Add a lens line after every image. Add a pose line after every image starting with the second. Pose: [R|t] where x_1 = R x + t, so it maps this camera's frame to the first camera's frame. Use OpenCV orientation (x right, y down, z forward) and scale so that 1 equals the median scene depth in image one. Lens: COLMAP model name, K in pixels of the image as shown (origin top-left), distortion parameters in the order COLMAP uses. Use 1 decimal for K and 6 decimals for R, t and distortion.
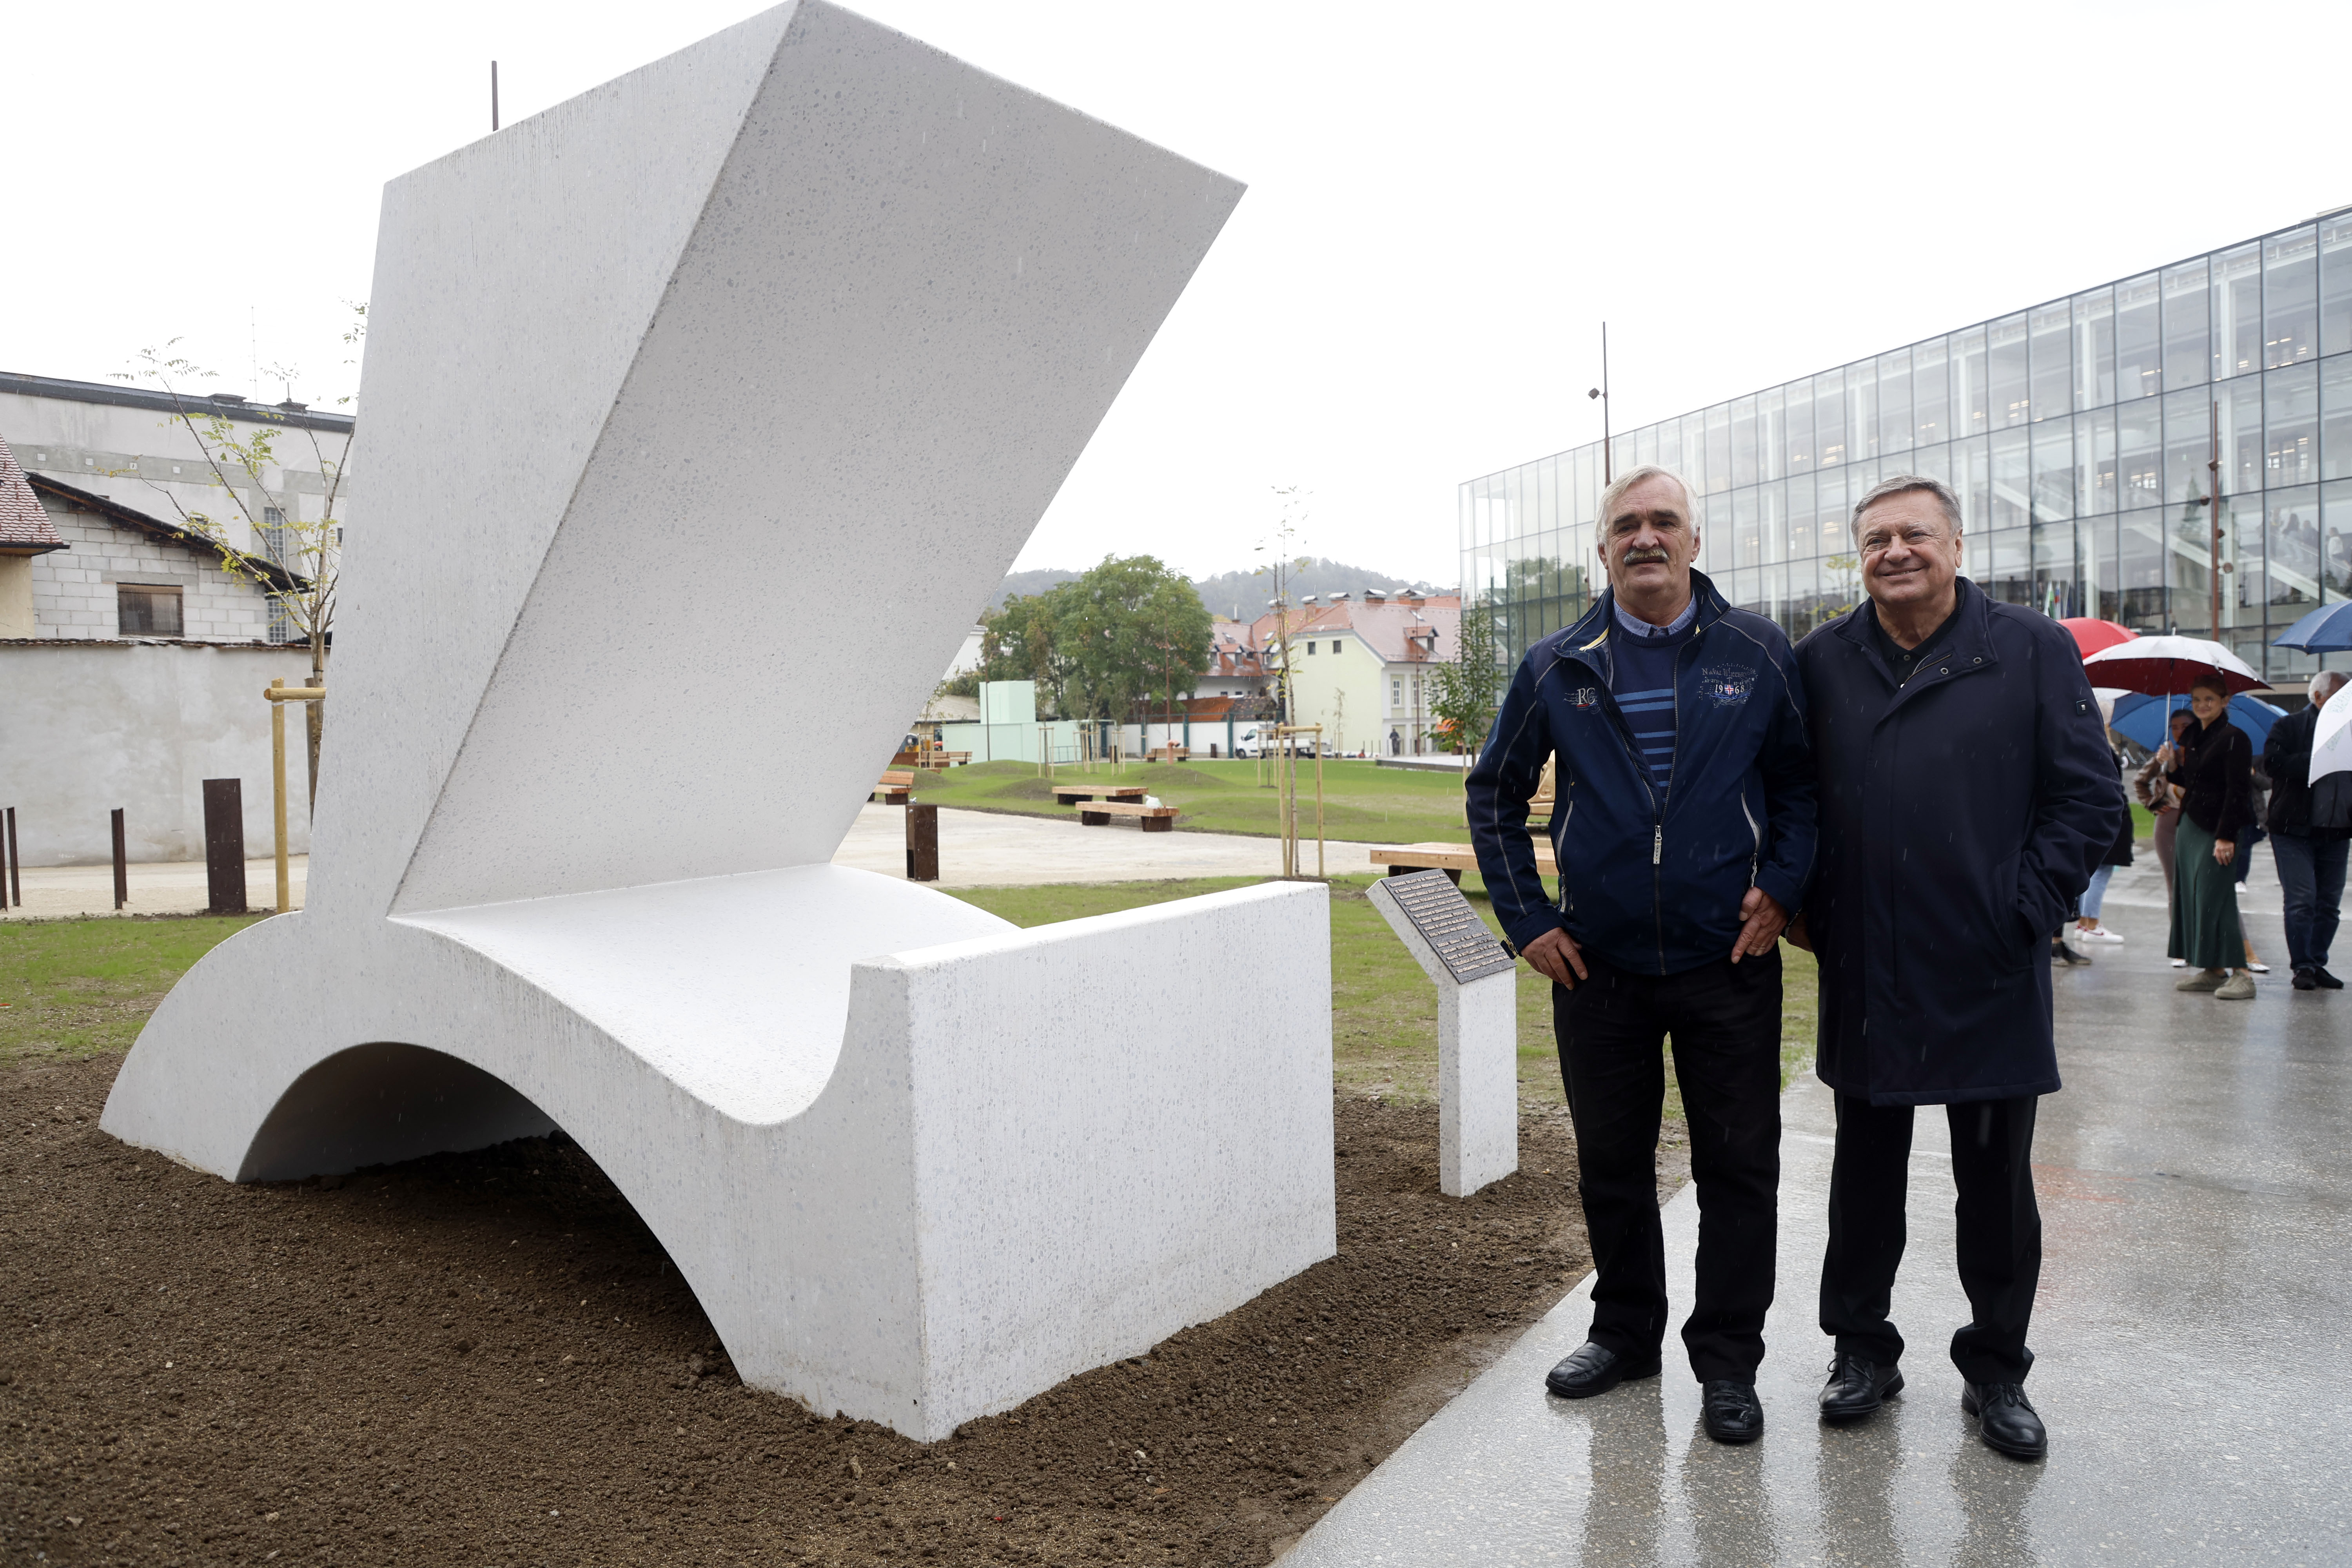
lens RADIAL K [[1640.3, 0, 1228.2], [0, 1640.3, 781.5], [0, 0, 1]] dist [-0.078535, 0.039256]
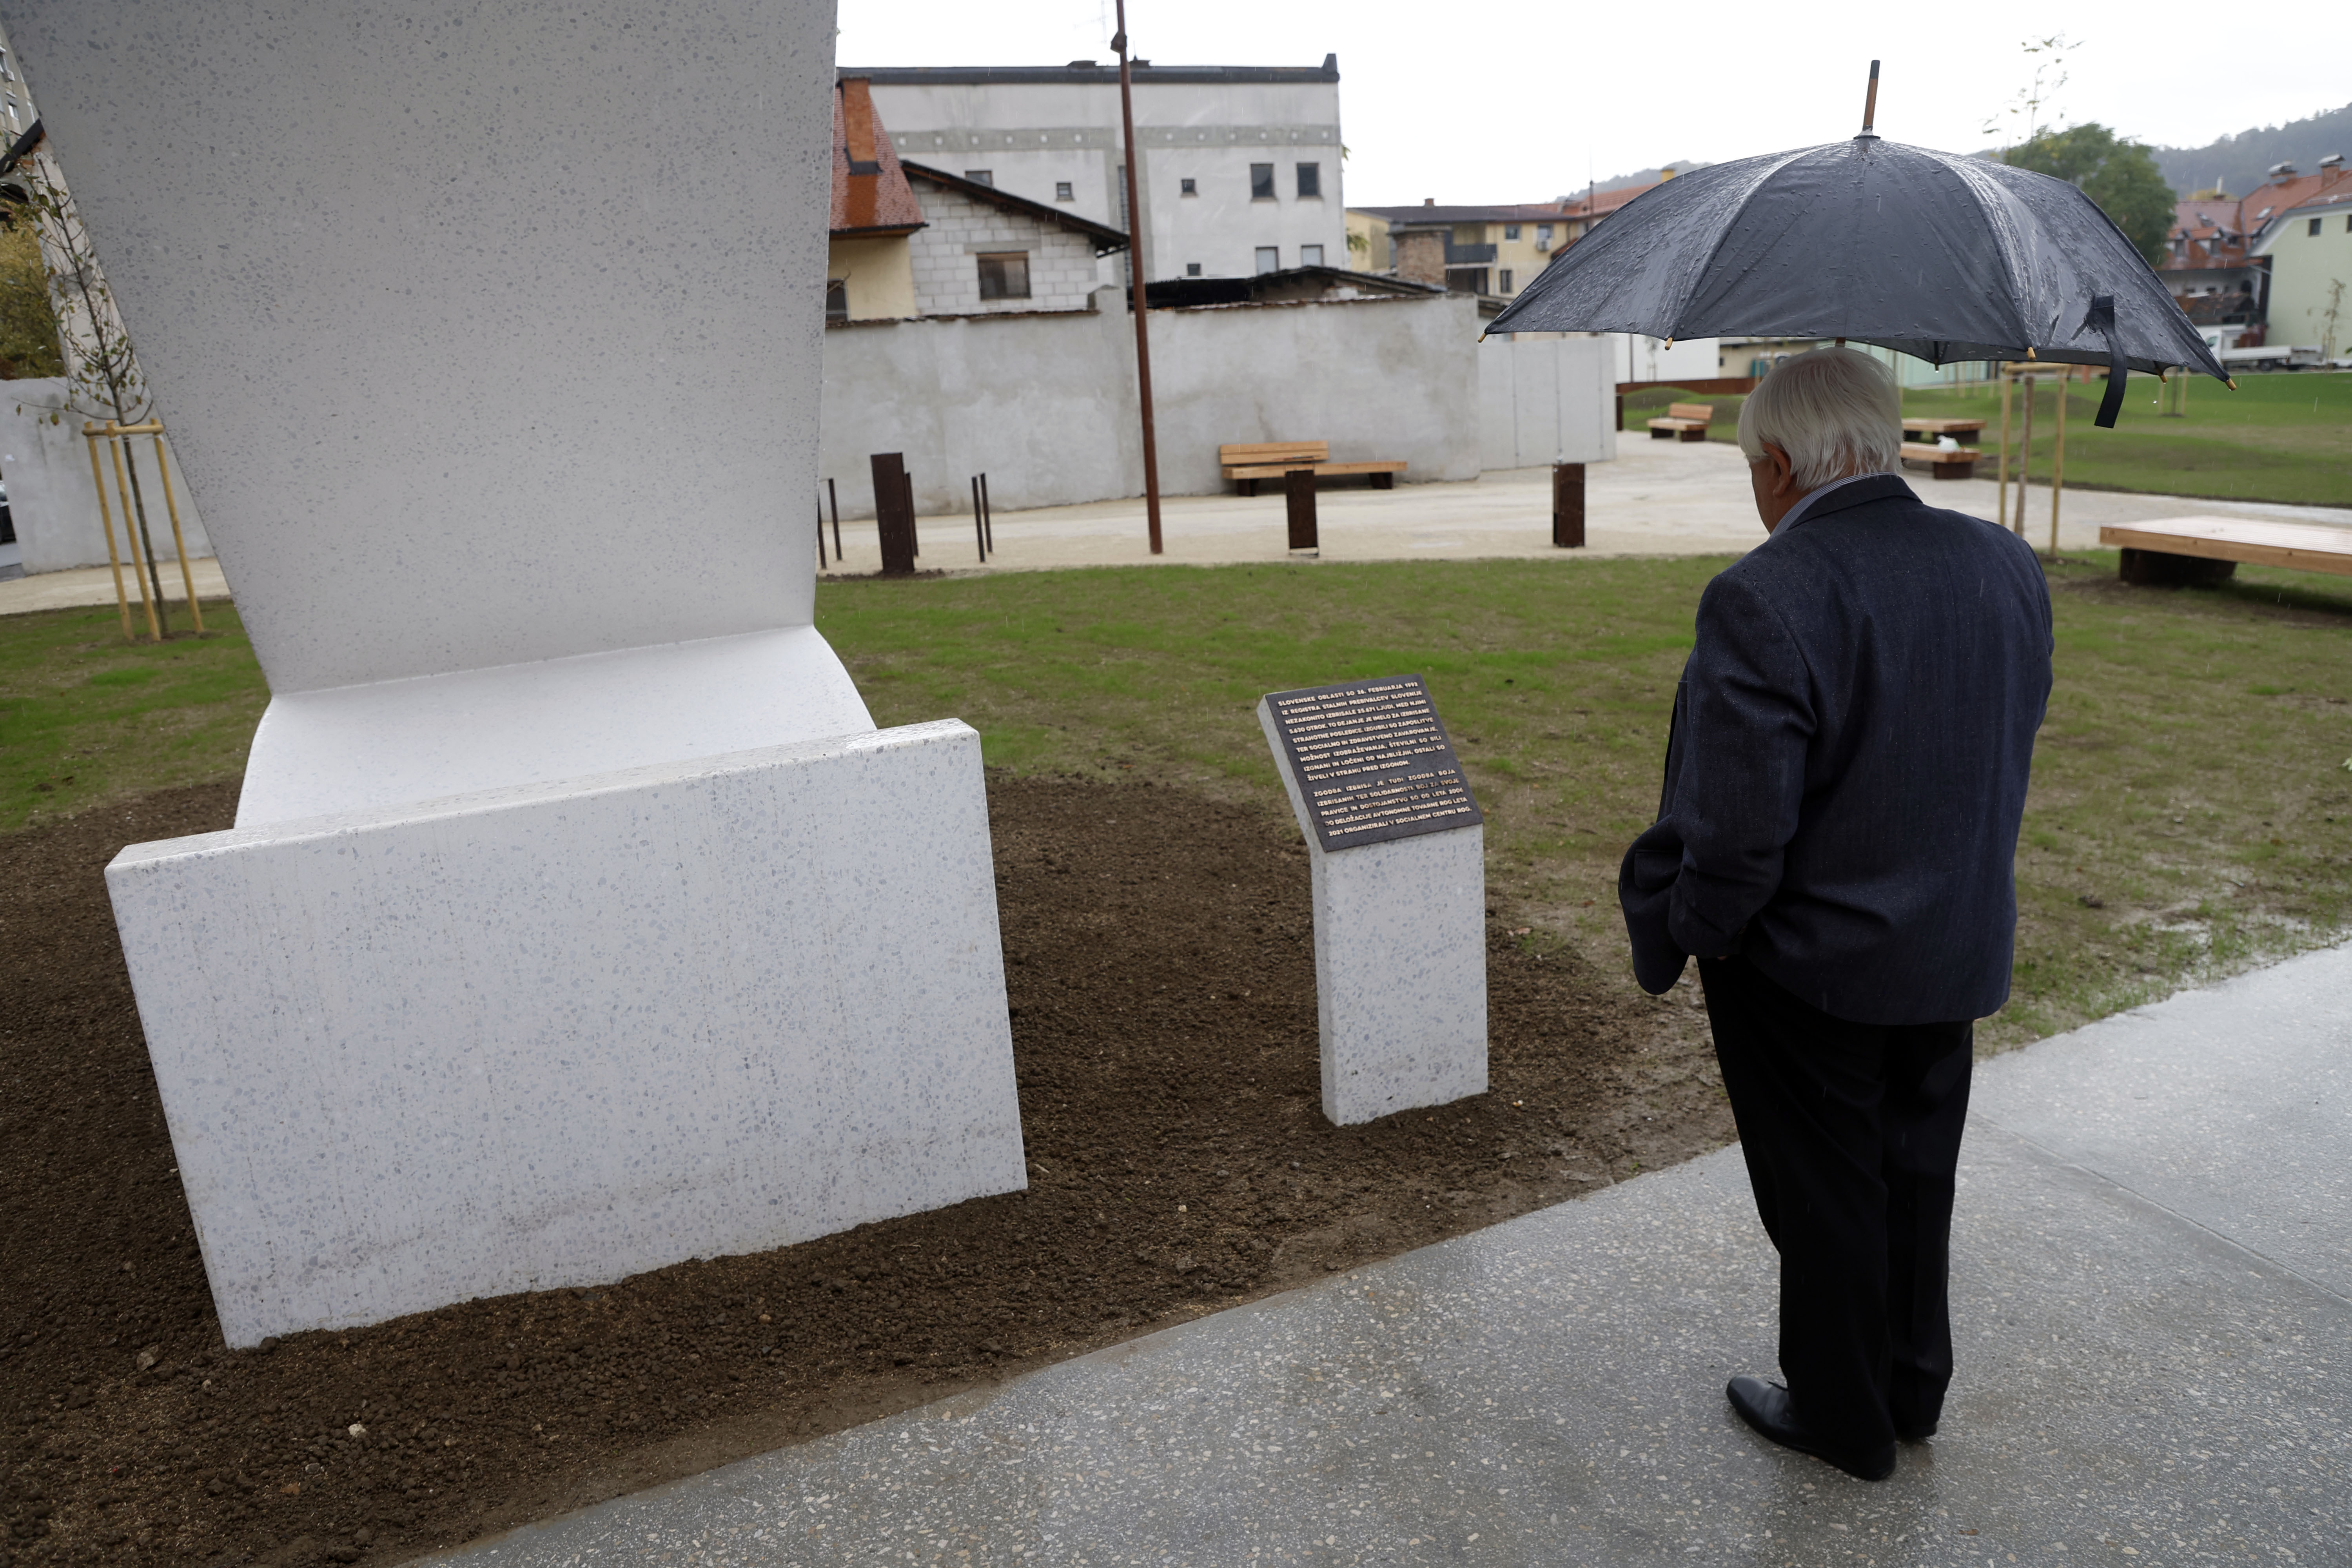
lens RADIAL K [[1640.3, 0, 1228.2], [0, 1640.3, 781.5], [0, 0, 1]] dist [-0.078535, 0.039256]
pose [[0.840104, 0.101141, -0.532913, 0.102905], [0.025597, 0.973976, 0.225202, -0.014914], [0.541821, -0.202834, 0.815652, 0.082757]]
